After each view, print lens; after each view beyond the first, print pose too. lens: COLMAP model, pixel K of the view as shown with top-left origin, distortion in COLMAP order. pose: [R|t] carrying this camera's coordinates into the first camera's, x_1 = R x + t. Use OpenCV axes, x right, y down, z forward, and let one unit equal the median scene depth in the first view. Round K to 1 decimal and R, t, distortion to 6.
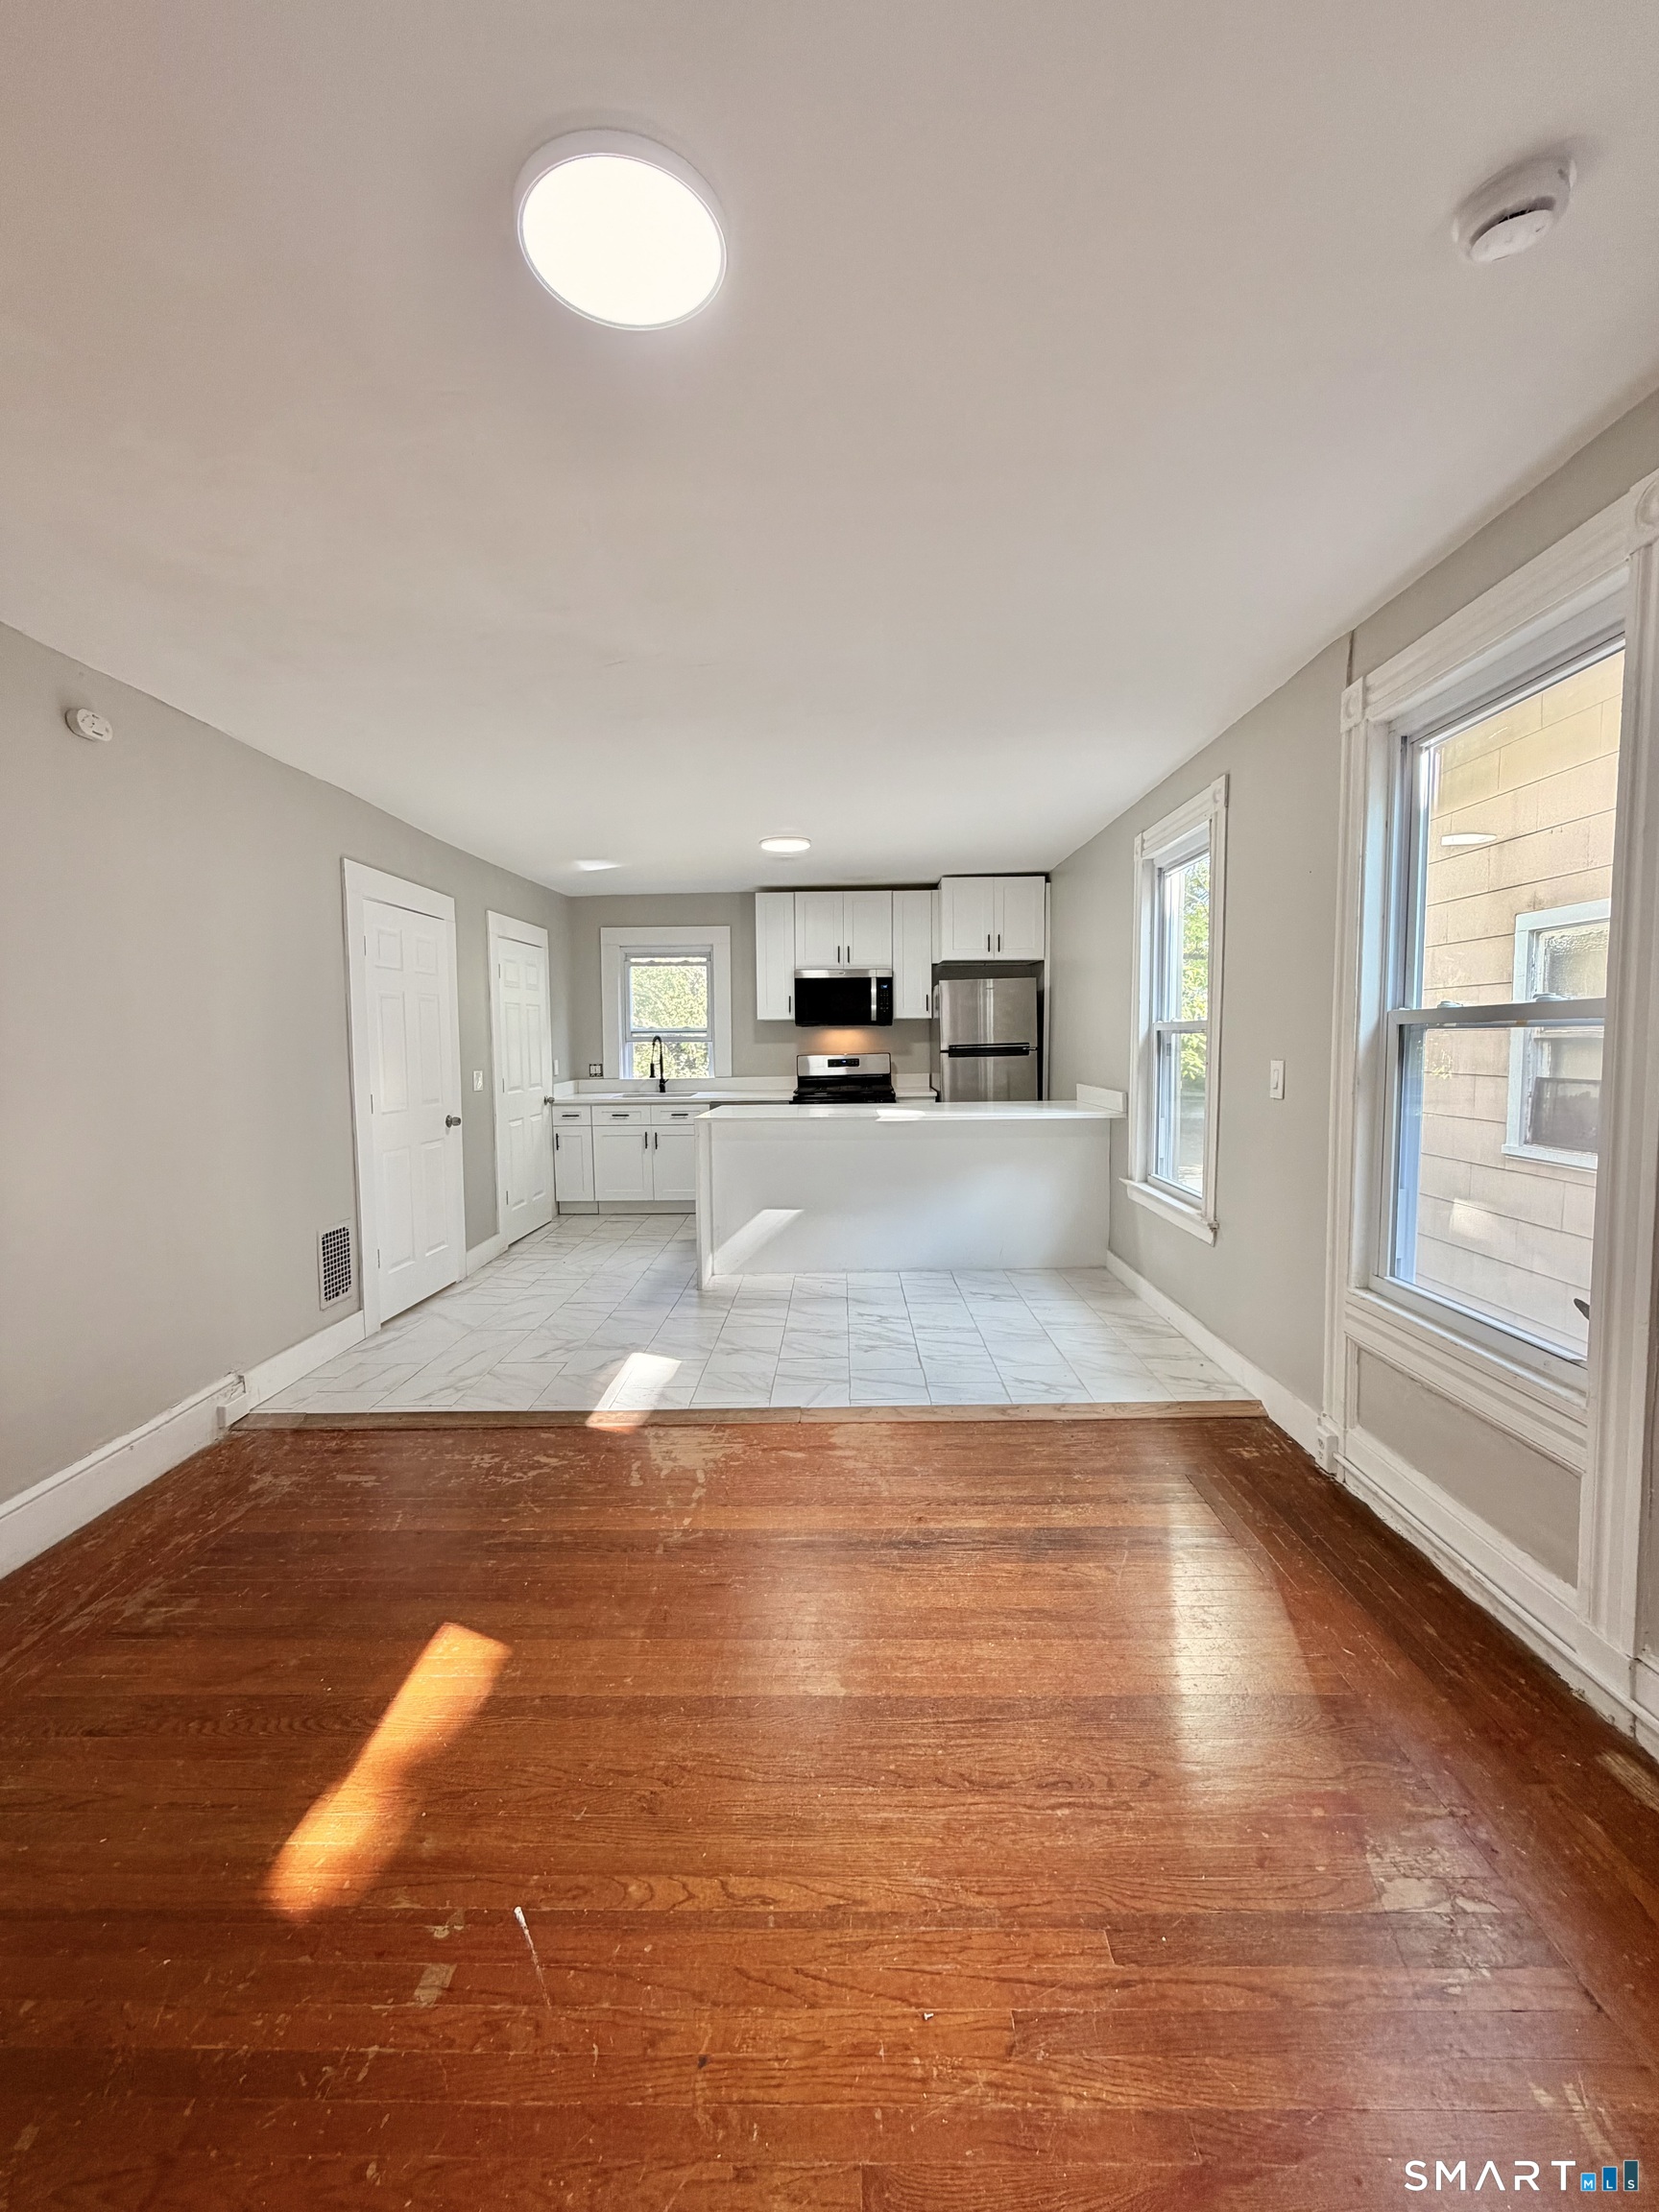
lens RADIAL K [[879.6, 0, 828.9], [0, 879.6, 1104.6], [0, 0, 1]] dist [-0.000470, -0.000703]
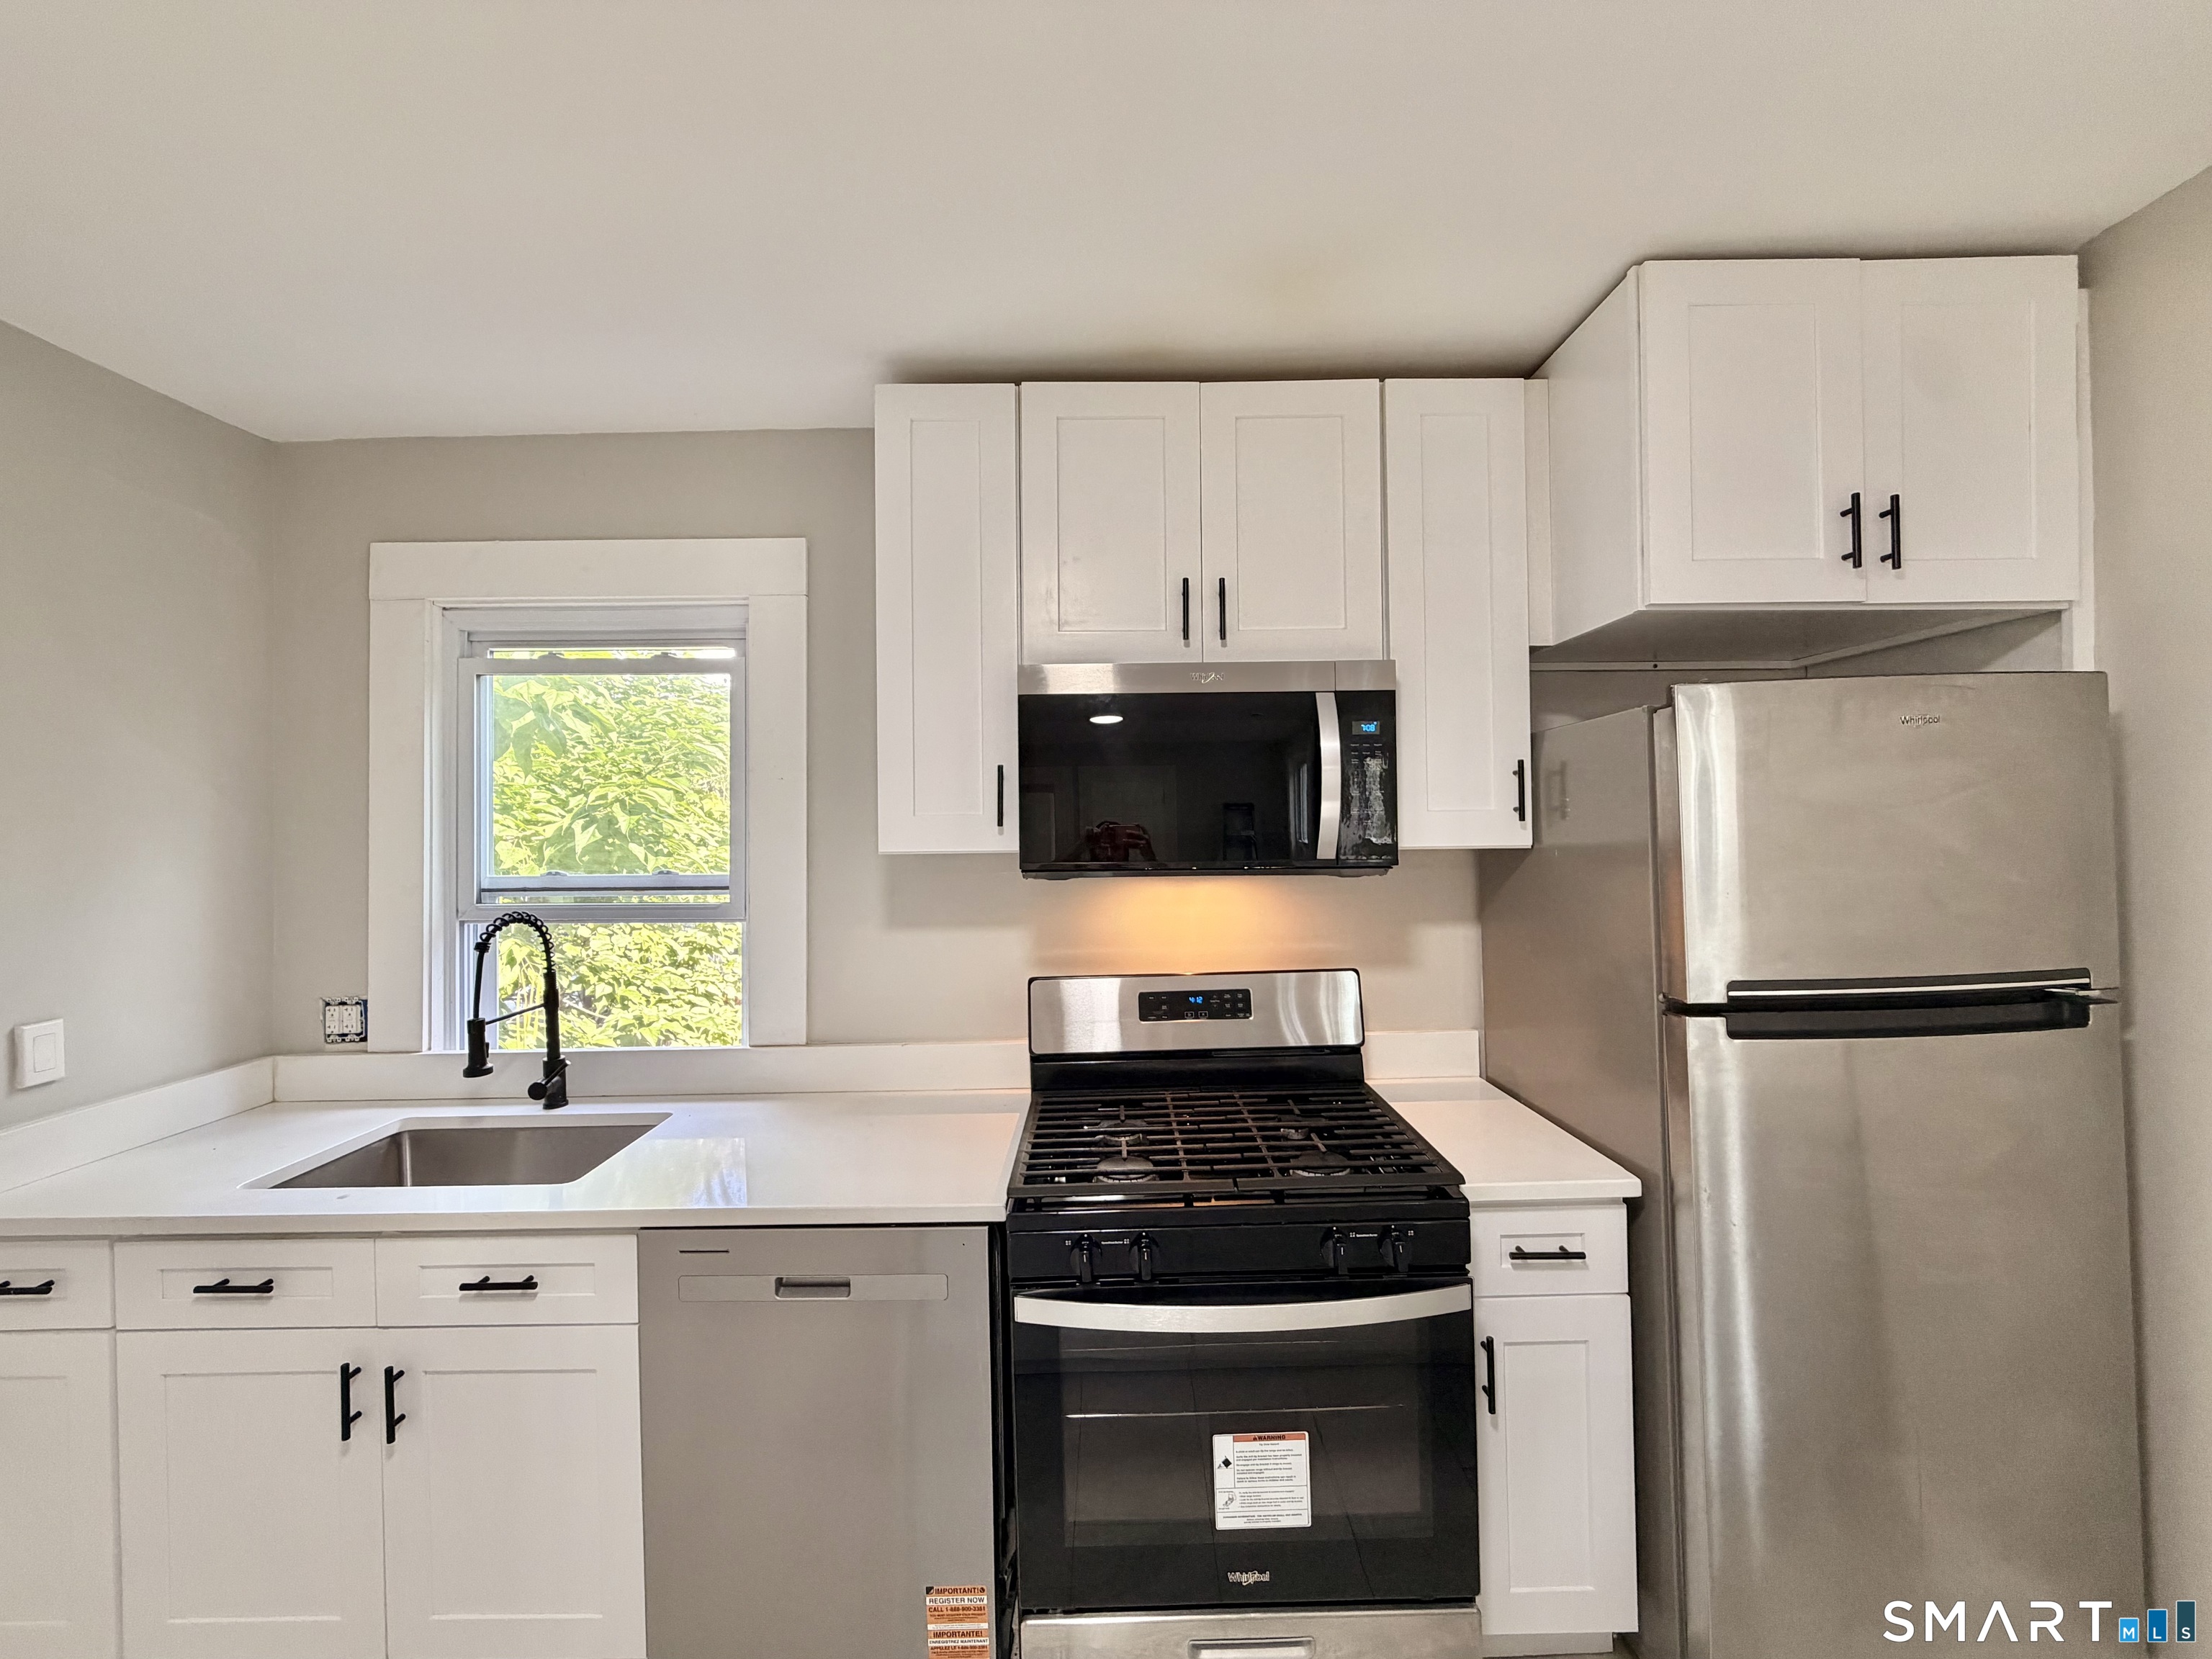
lens RADIAL K [[879.6, 0, 1111.2], [0, 879.6, 818.3], [0, 0, 1]] dist [-0.000470, -0.000703]
pose [[0.999353, -0.003075, 0.035831, -0.020553], [0.006360, 0.995743, -0.091951, -0.084180], [-0.035396, 0.092119, 0.995119, 0.747915]]
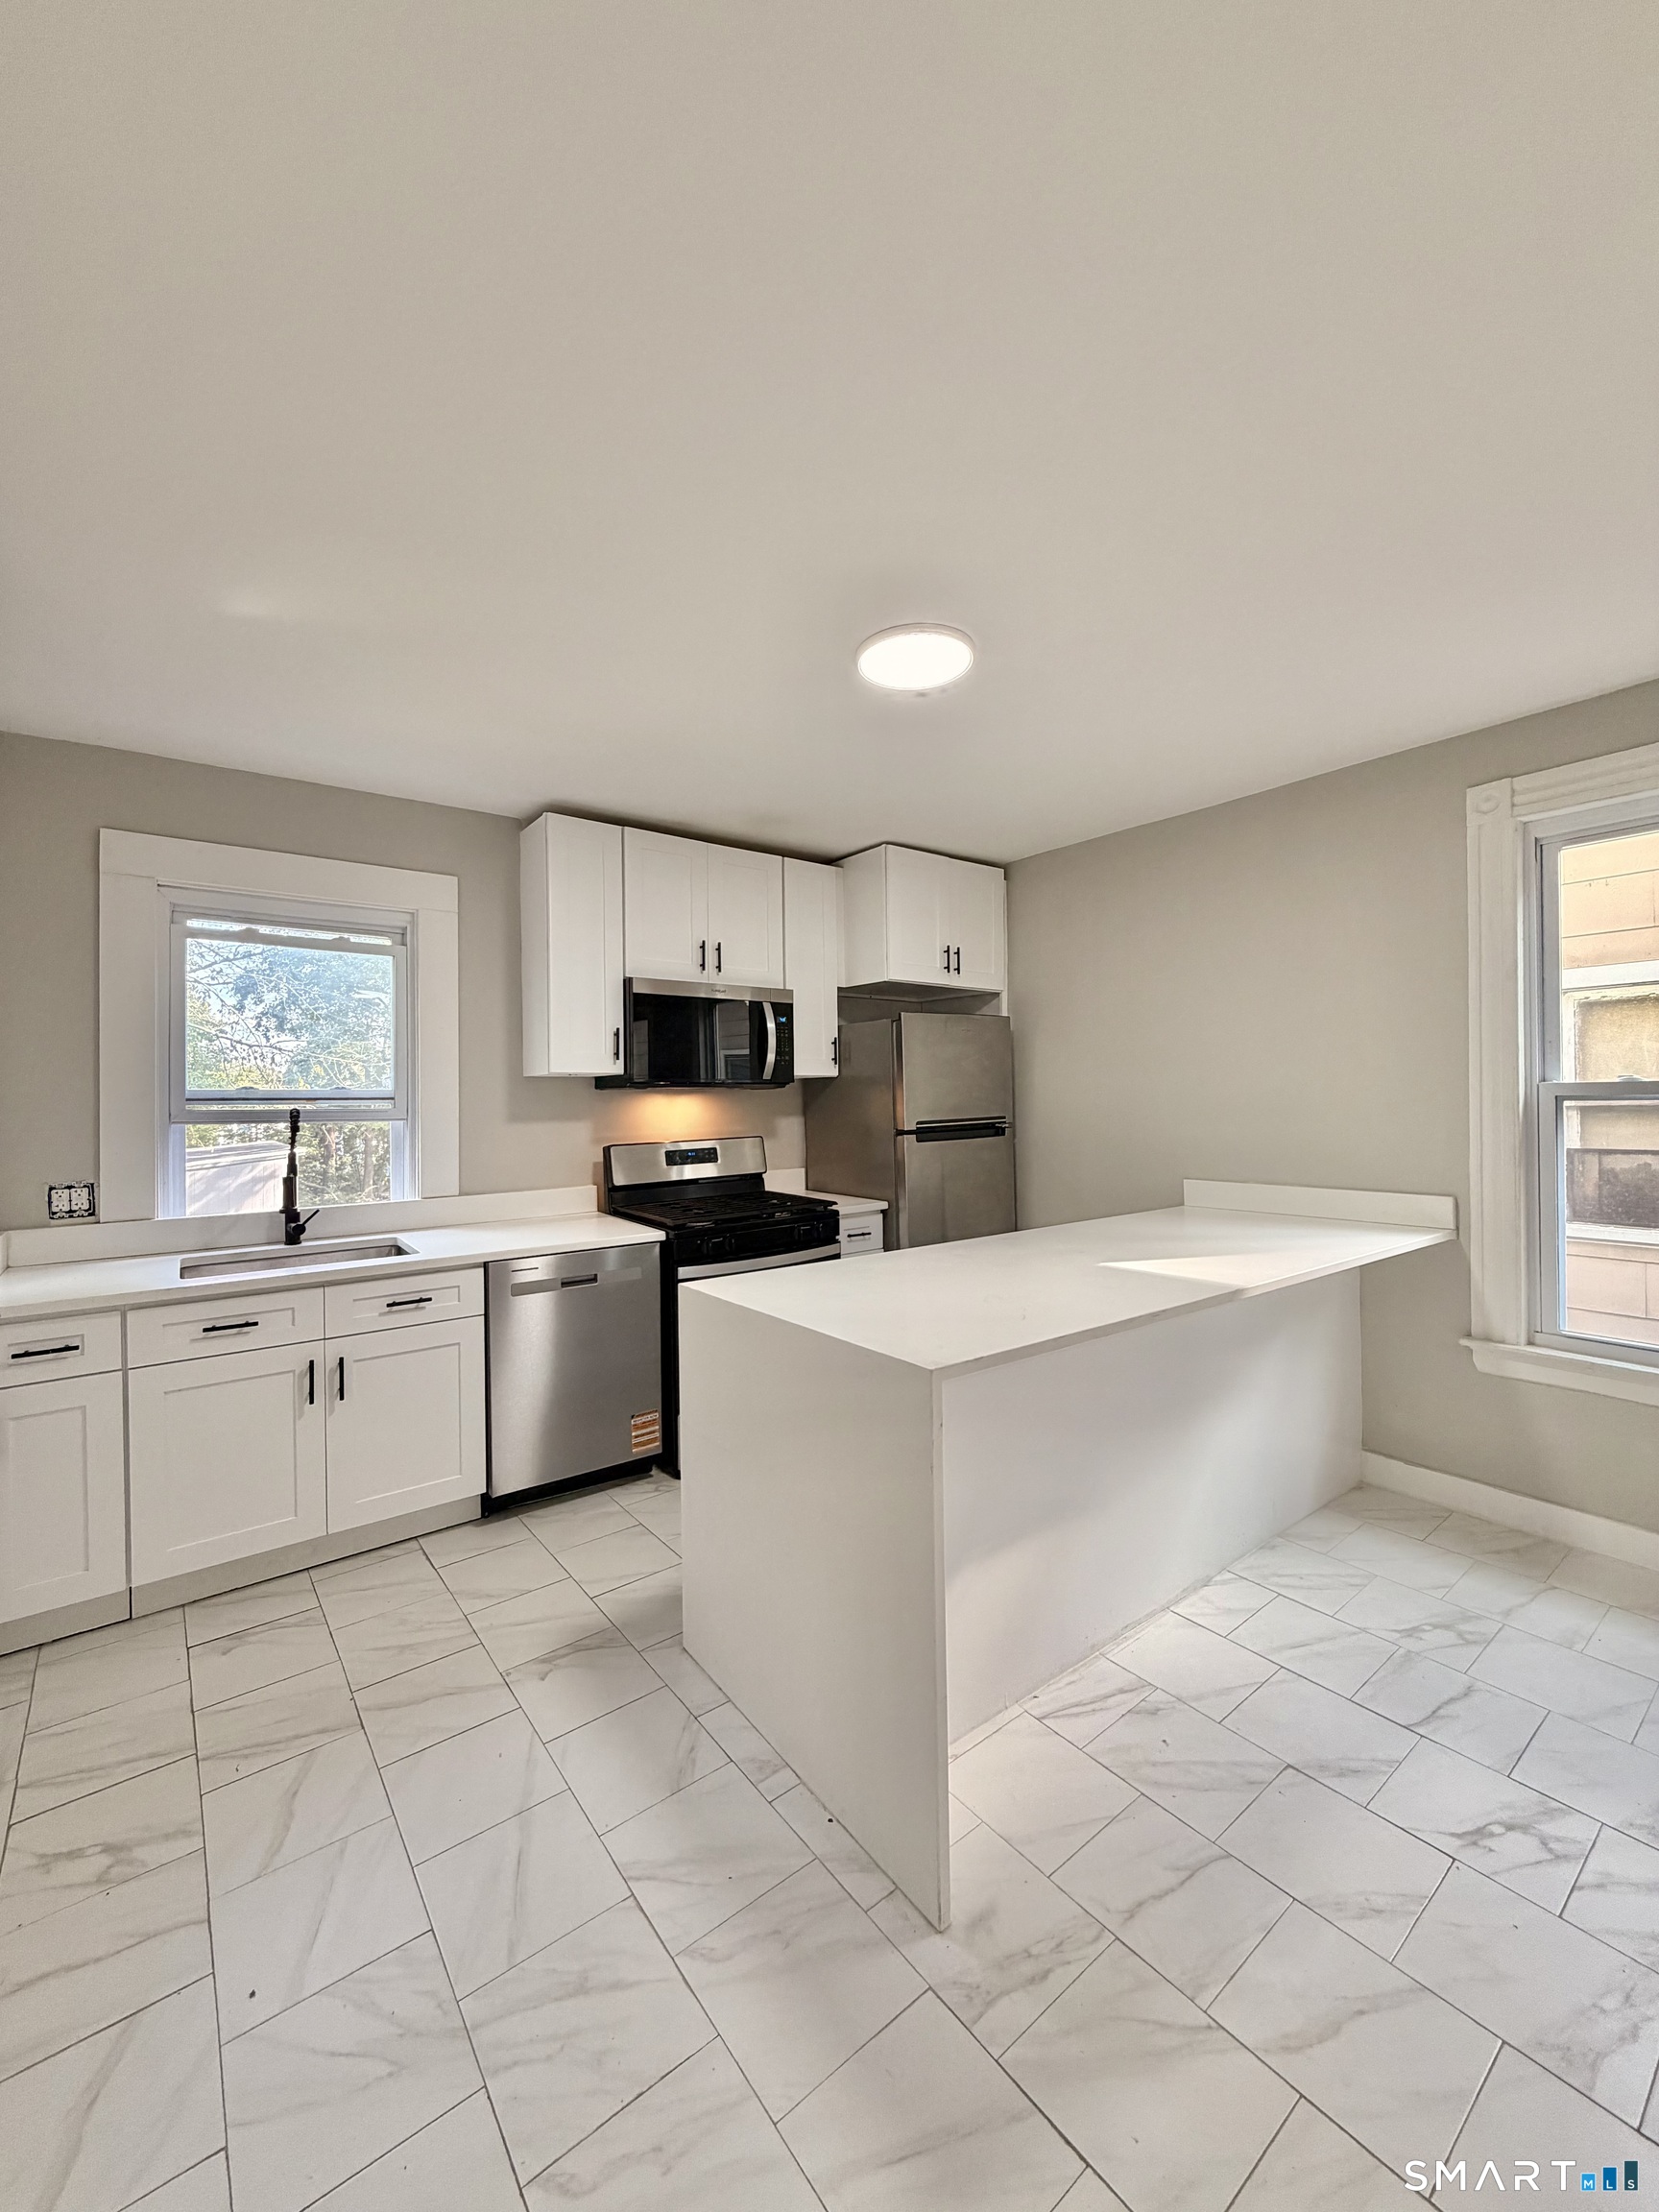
lens RADIAL K [[879.6, 0, 819.4], [0, 879.6, 1094.2], [0, 0, 1]] dist [-0.000470, -0.000703]
pose [[0.779256, 0.004758, 0.626688, -0.272179], [0.051413, 0.996115, -0.071493, -0.044438], [-0.624594, 0.087931, 0.775984, 0.549623]]
